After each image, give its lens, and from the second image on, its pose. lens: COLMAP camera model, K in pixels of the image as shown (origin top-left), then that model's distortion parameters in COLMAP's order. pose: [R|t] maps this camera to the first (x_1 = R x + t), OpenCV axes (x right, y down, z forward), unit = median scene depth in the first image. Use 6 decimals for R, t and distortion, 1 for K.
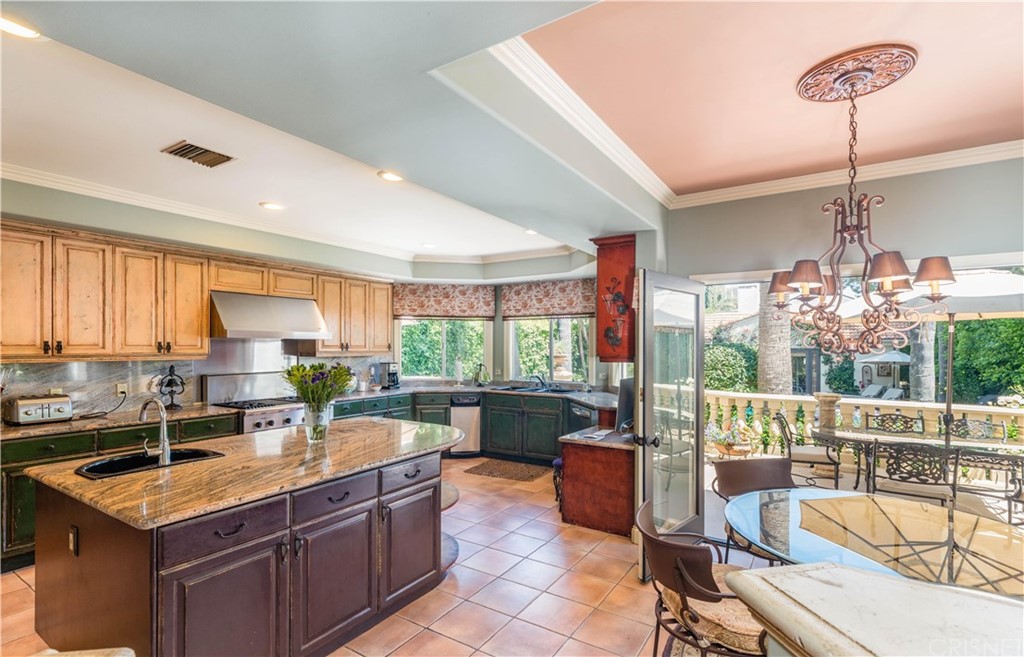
lens RADIAL K [[480.8, 0, 512.6], [0, 480.8, 336.0], [0, 0, 1]] dist [-0.005834, 0.000125]
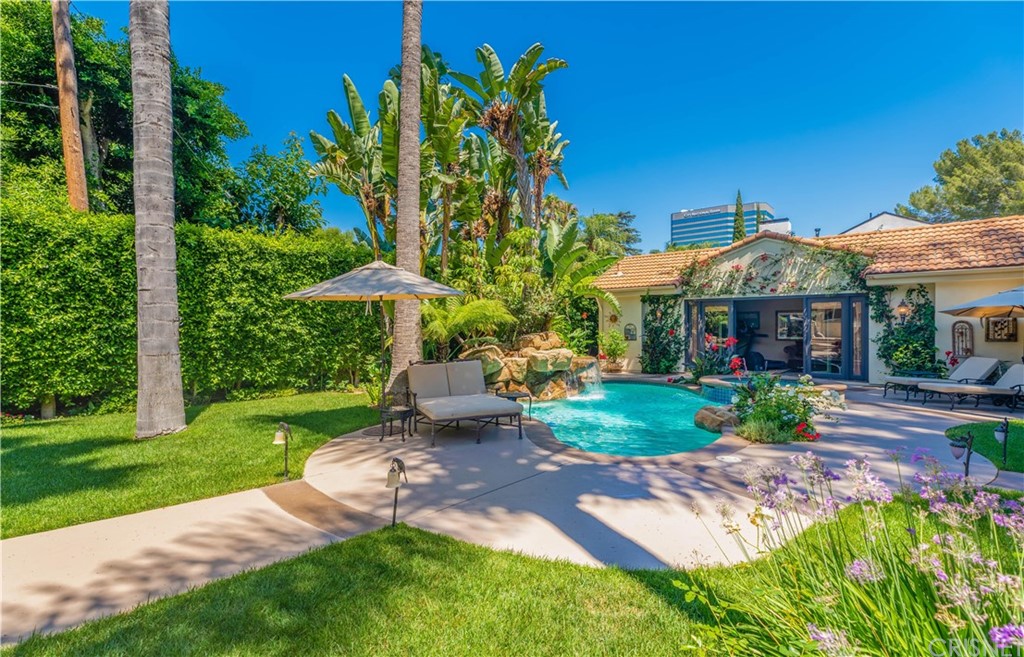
lens RADIAL K [[480.8, 0, 503.4], [0, 480.8, 325.7], [0, 0, 1]] dist [-0.005834, 0.000125]
pose [[0.992219, -0.001676, -0.124497, 0.314316], [0.002503, 0.999976, 0.006484, 0.062791], [0.124483, -0.006745, 0.992199, 0.429548]]
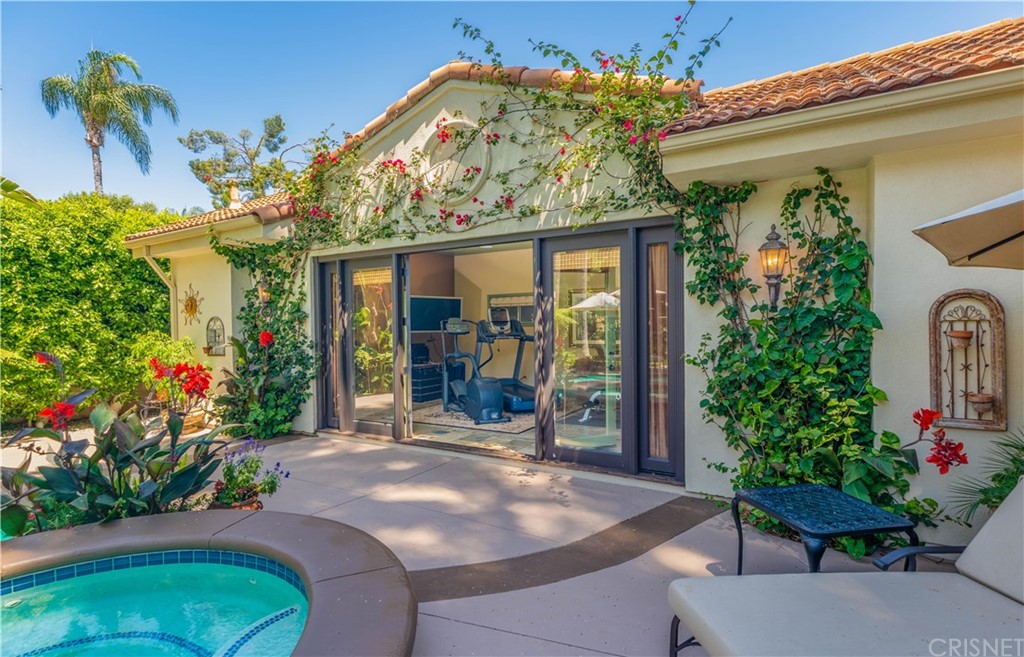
lens RADIAL K [[480.8, 0, 523.0], [0, 480.8, 329.0], [0, 0, 1]] dist [-0.005834, 0.000125]
pose [[0.999114, -0.015201, 0.039255, 0.611718], [0.014187, 0.999562, 0.025972, 0.067639], [-0.039633, -0.025392, 0.998892, 0.875501]]
